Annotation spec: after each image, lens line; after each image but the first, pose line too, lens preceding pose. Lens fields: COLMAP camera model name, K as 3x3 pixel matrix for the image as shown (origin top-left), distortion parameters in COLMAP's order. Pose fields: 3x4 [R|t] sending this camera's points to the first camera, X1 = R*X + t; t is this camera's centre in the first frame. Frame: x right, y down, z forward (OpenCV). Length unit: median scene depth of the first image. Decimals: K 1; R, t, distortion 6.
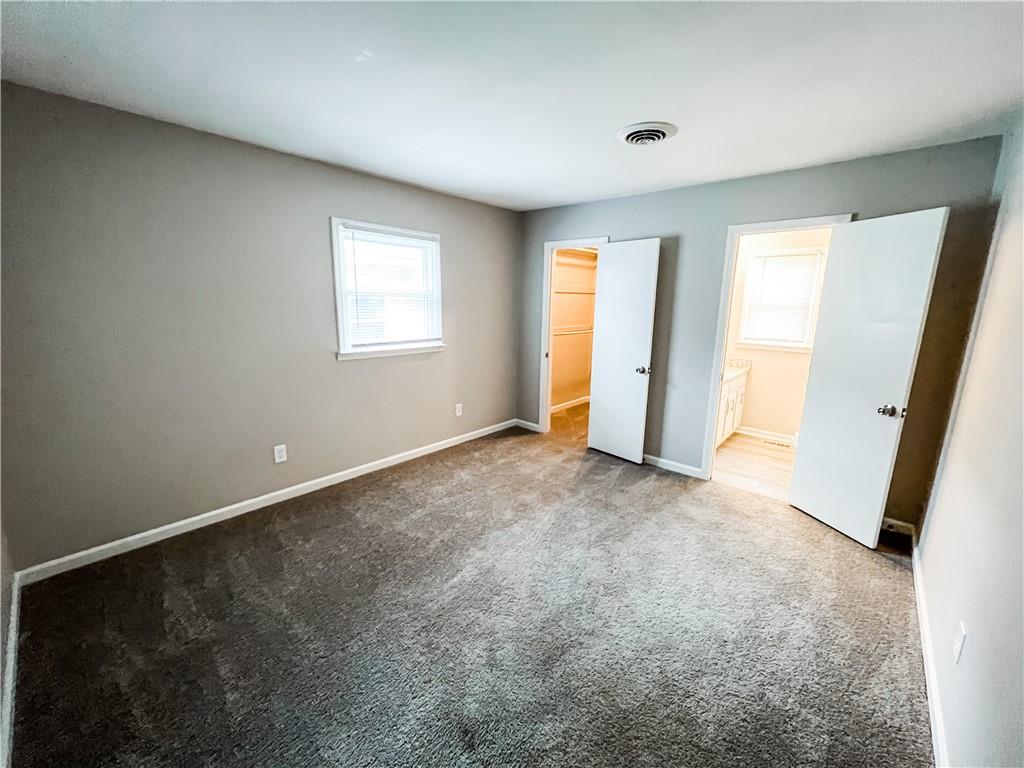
lens RADIAL K [[411.4, 0, 511.7], [0, 411.4, 382.3], [0, 0, 1]] dist [-0.000120, 0.000365]
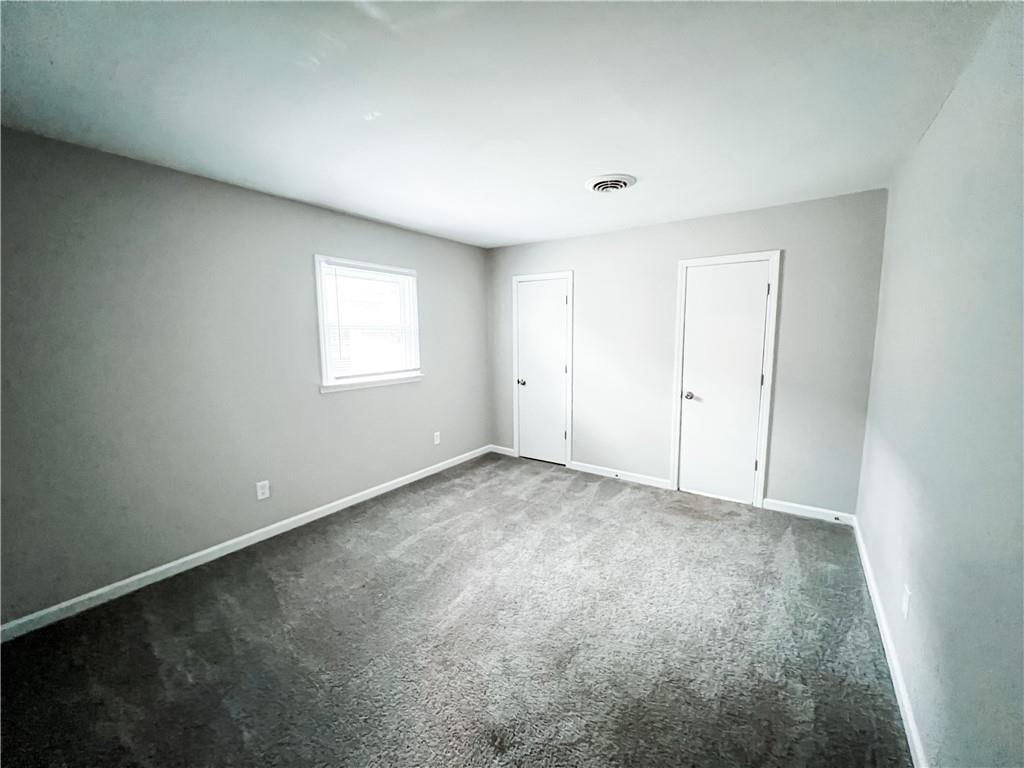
lens RADIAL K [[410.2, 0, 511.3], [0, 410.2, 381.2], [0, 0, 1]] dist [0.000258, 0.000471]
pose [[0.993251, -0.038257, 0.109493, -0.095269], [0.046686, 0.996053, -0.075489, 0.022433], [-0.106173, 0.080092, 0.991117, -0.065821]]
